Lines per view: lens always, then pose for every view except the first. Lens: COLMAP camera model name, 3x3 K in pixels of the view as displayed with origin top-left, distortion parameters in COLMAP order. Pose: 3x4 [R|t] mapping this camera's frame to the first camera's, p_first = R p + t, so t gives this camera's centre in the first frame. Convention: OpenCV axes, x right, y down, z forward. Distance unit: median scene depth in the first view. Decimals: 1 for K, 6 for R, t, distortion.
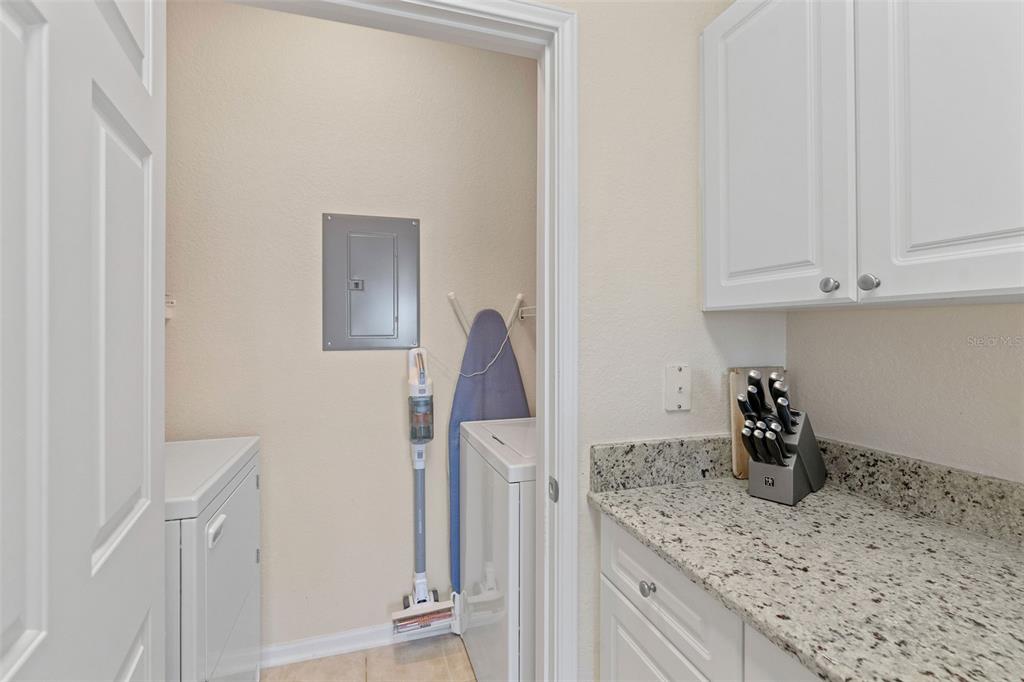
lens RADIAL K [[468.5, 0, 512.5], [0, 468.5, 333.1], [0, 0, 1]] dist [0.000254, 0.000036]
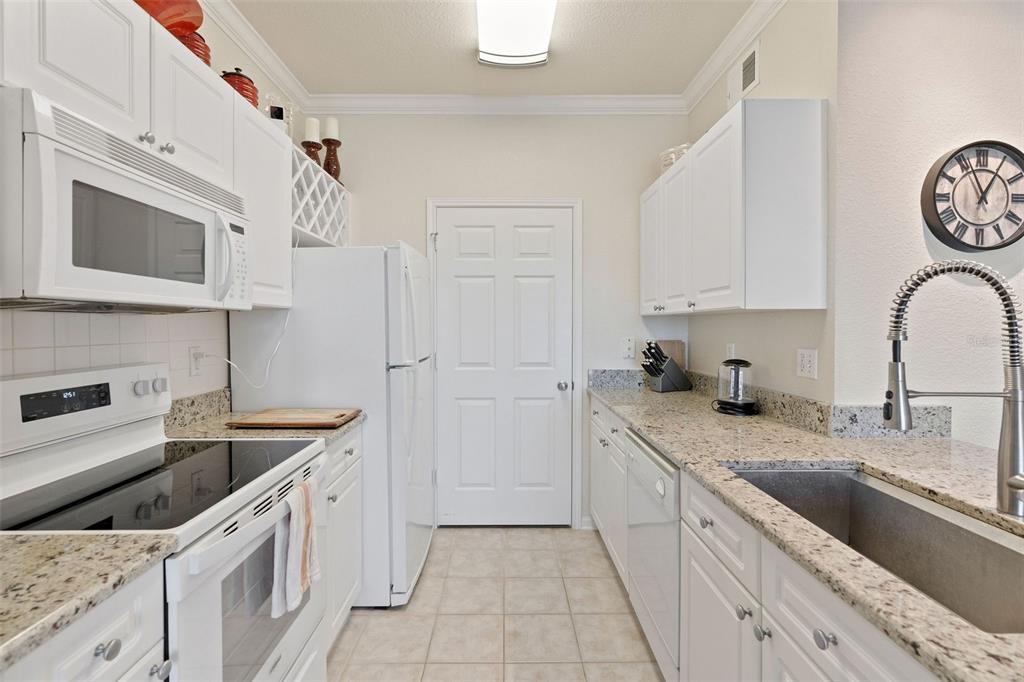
lens RADIAL K [[467.1, 0, 507.8], [0, 467.1, 329.9], [0, 0, 1]] dist [-0.014204, 0.005733]
pose [[0.956574, 0.007567, -0.291390, 0.467887], [-0.007718, 0.999970, 0.000631, 0.026826], [0.291386, 0.001646, 0.956604, -1.474108]]
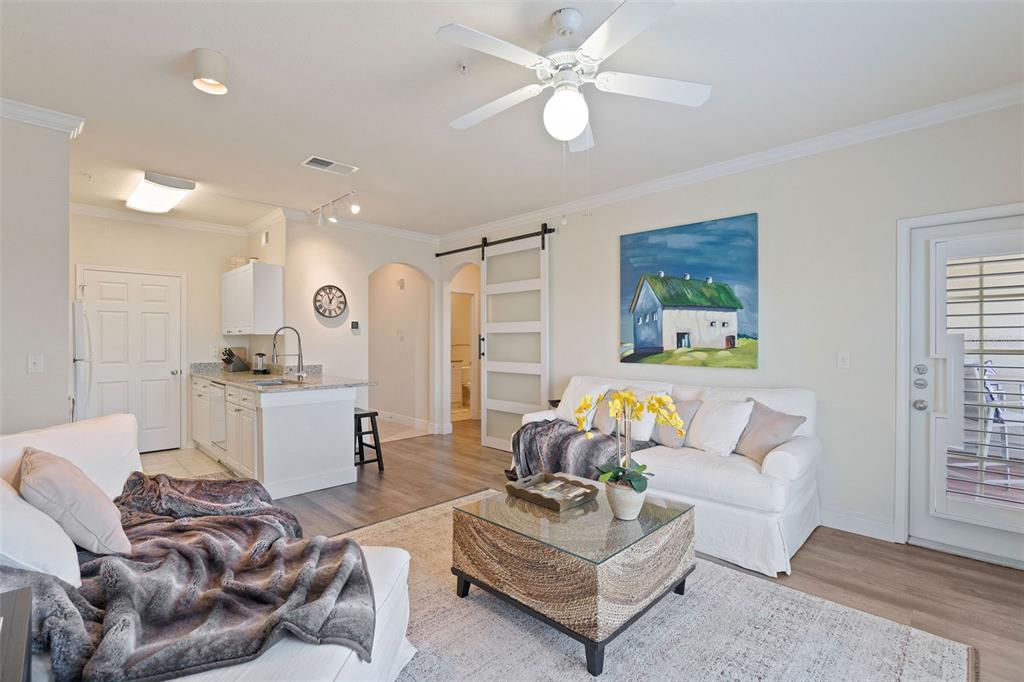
lens RADIAL K [[467.1, 0, 506.9], [0, 467.1, 342.1], [0, 0, 1]] dist [-0.014204, 0.005733]
pose [[0.889391, 0.004225, 0.457128, 0.837305], [-0.000797, 0.999970, -0.007693, 0.056794], [-0.457147, 0.006478, 0.889368, -4.505069]]
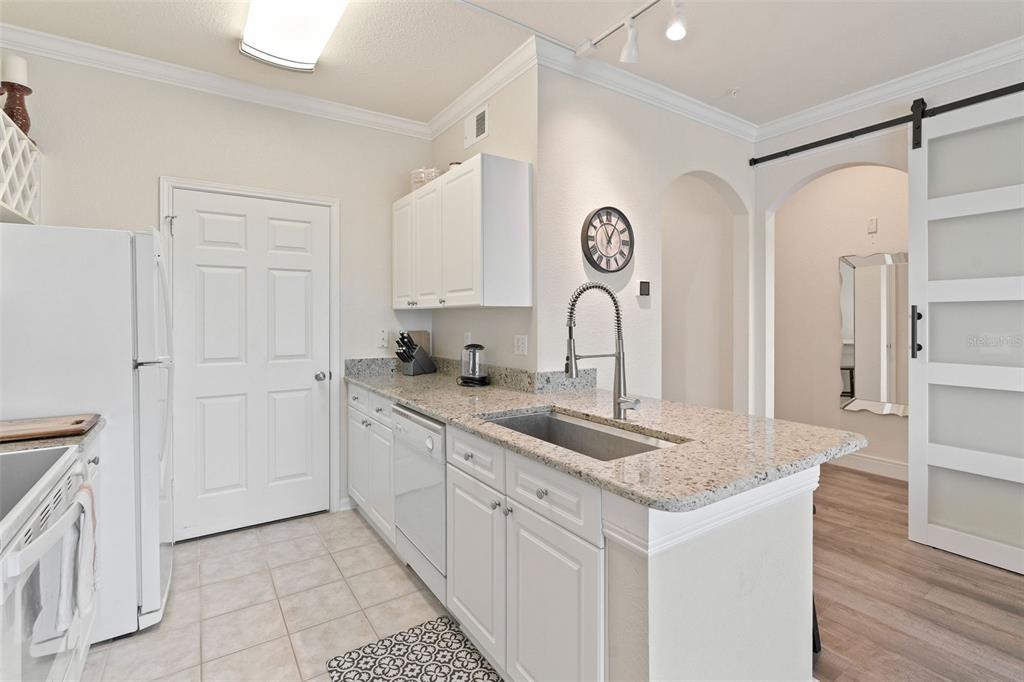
lens RADIAL K [[467.1, 0, 515.4], [0, 467.1, 314.0], [0, 0, 1]] dist [-0.014204, 0.005733]
pose [[0.958348, 0.005800, 0.285544, 0.325550], [0.000027, 0.999792, -0.020398, 0.030960], [-0.285602, 0.019556, 0.958149, -1.790873]]
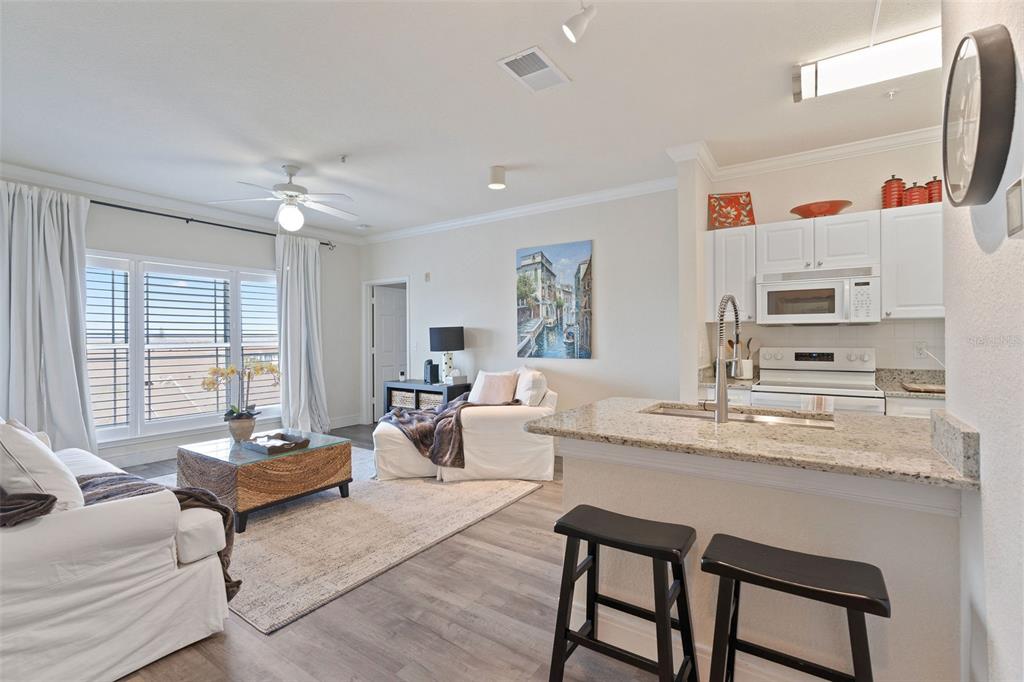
lens RADIAL K [[467.1, 0, 508.0], [0, 467.1, 340.9], [0, 0, 1]] dist [-0.014204, 0.005733]
pose [[-0.785579, 0.013904, -0.618605, 2.590525], [0.002112, 0.999802, 0.019791, 0.026323], [0.618758, 0.014241, -0.785453, 0.321875]]
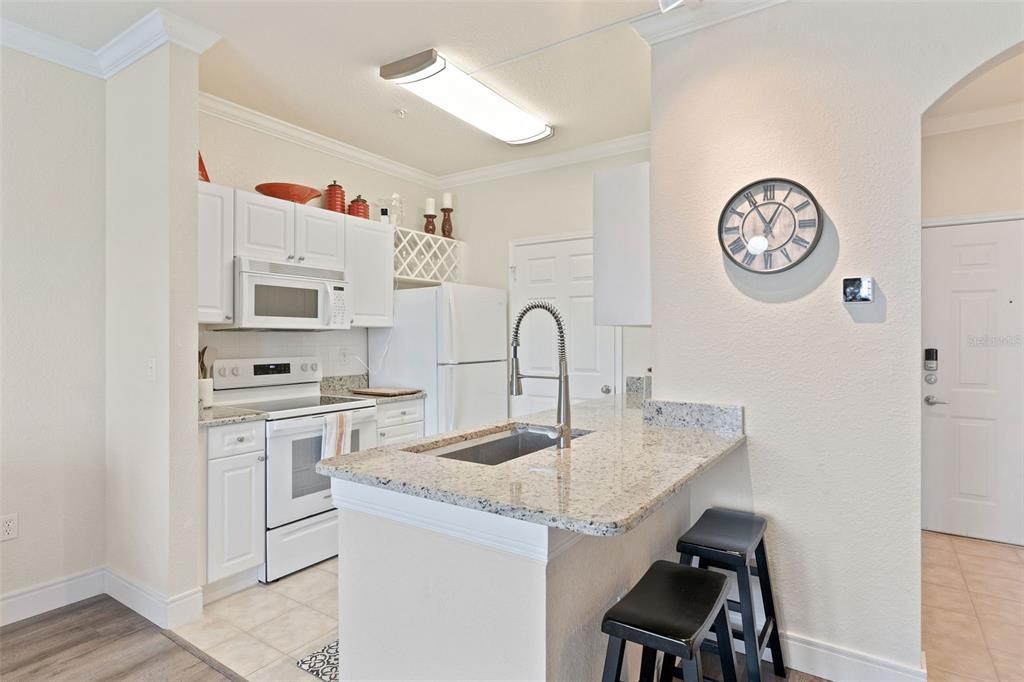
lens RADIAL K [[543.3, 0, 506.7], [0, 543.3, 334.9], [0, 0, 1]] dist [-0.013630, 0.000389]
pose [[0.624359, 0.001845, -0.781135, 2.209949], [-0.011933, 0.999903, -0.007176, 0.017297], [0.781046, 0.013801, 0.624320, -1.592609]]
